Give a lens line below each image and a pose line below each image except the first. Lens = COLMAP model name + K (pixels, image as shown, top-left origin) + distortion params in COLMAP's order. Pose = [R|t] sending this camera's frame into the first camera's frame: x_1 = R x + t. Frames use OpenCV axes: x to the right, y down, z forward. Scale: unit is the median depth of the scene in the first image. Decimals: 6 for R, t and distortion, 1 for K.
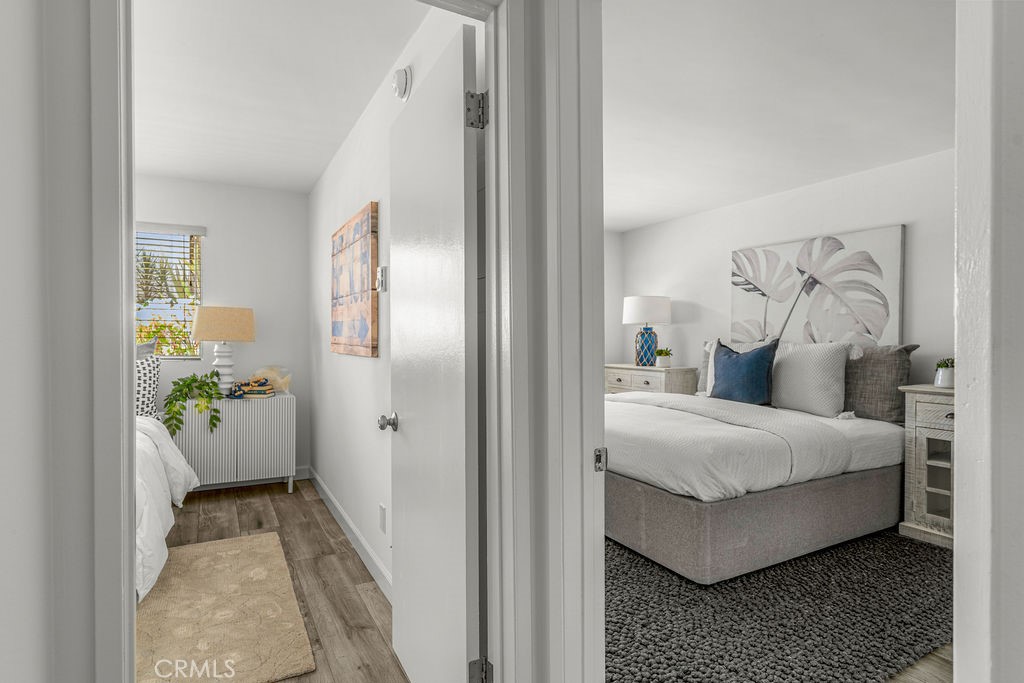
lens RADIAL K [[533.1, 0, 512.0], [0, 533.1, 341.5], [0, 0, 1]] dist [-0.003365, -0.000108]
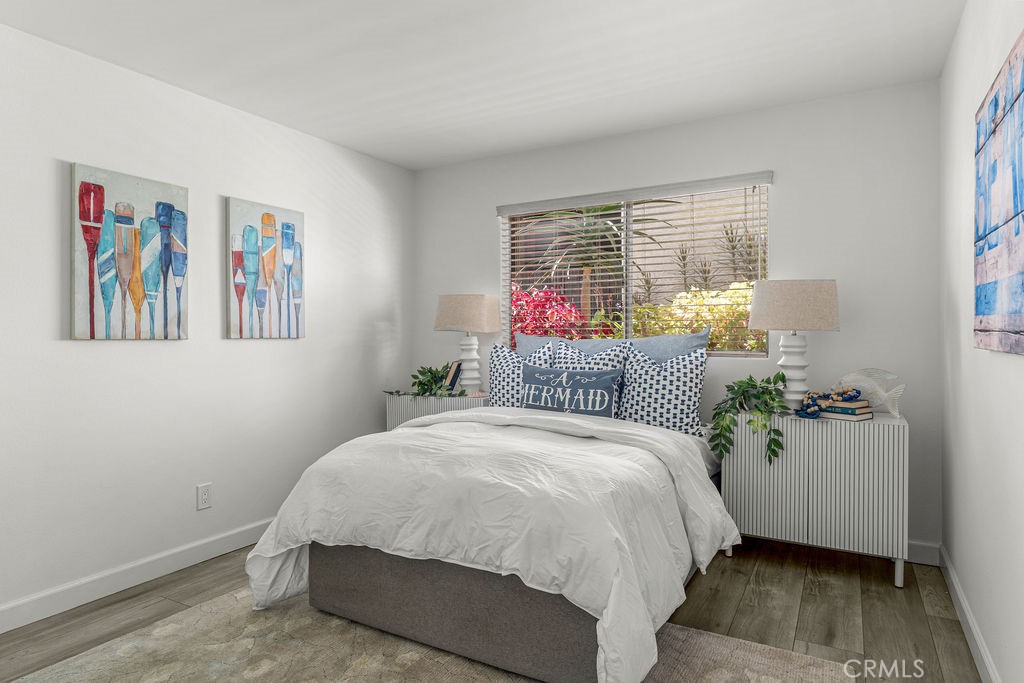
lens RADIAL K [[601.8, 0, 512.0], [0, 601.8, 341.5], [0, 0, 1]] dist [-0.001184, 0.000402]
pose [[0.520613, 0.002719, -0.853788, -0.077123], [0.002767, 0.999984, 0.004872, 0.009330], [0.853788, -0.004898, 0.520597, 0.312544]]
